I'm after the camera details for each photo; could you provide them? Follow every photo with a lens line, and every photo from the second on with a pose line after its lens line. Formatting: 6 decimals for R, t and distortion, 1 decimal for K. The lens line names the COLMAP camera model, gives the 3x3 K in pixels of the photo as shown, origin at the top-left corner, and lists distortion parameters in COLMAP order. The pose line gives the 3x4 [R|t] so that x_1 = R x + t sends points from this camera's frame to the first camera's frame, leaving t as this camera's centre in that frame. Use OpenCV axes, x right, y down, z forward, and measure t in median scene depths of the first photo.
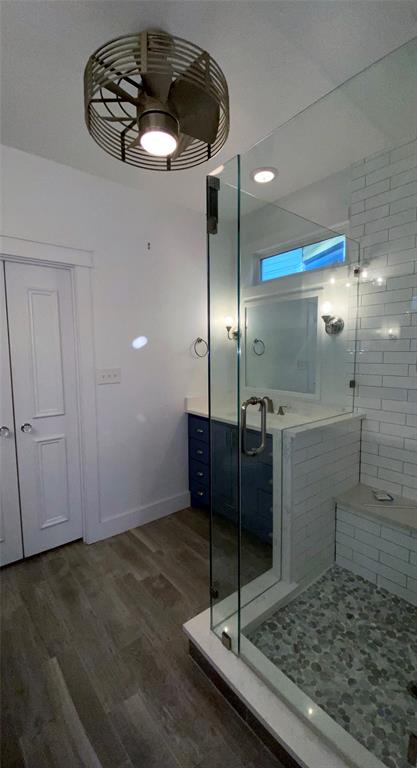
lens RADIAL K [[316.8, 0, 211.9], [0, 316.8, 382.2], [0, 0, 1]] dist [0.010387, -0.003705]
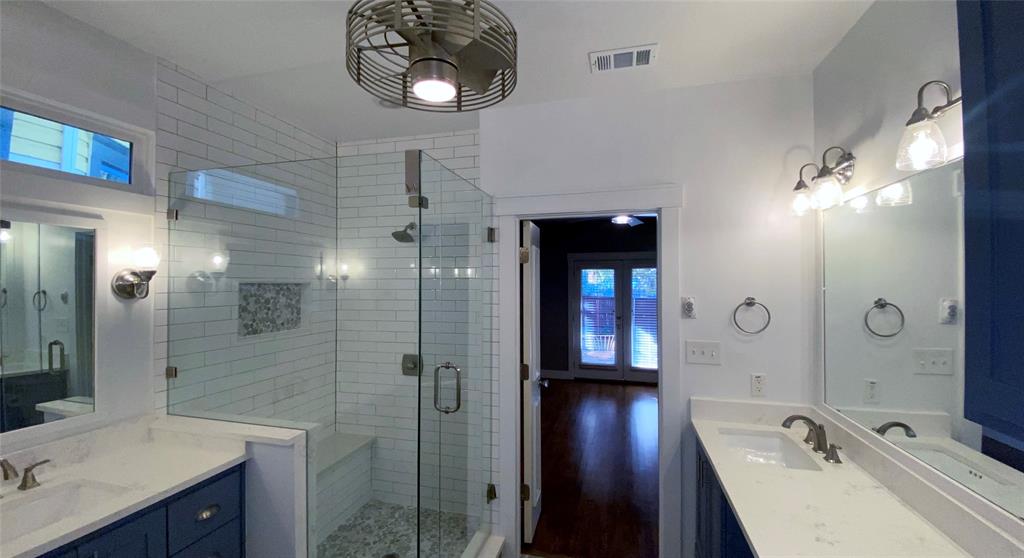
lens RADIAL K [[422.4, 0, 511.3], [0, 422.4, 280.5], [0, 0, 1]] dist [0.010387, -0.003705]
pose [[-0.581113, 0.007951, 0.813784, -0.876115], [0.066138, 0.997106, 0.037486, -0.215989], [-0.811131, 0.075606, -0.579957, 1.122404]]
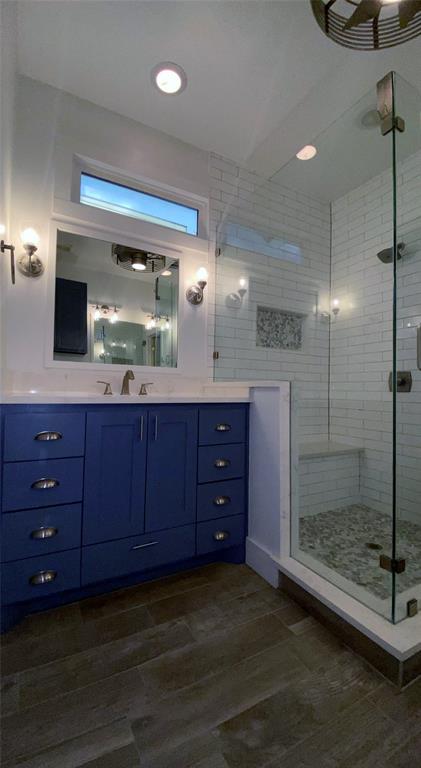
lens RADIAL K [[315.5, 0, 207.7], [0, 315.5, 381.0], [0, 0, 1]] dist [0.000233, -0.006974]
pose [[0.184486, 0.034606, 0.982226, -0.690920], [0.061519, 0.997014, -0.046681, 0.162644], [-0.980908, 0.069037, 0.181806, 1.029129]]
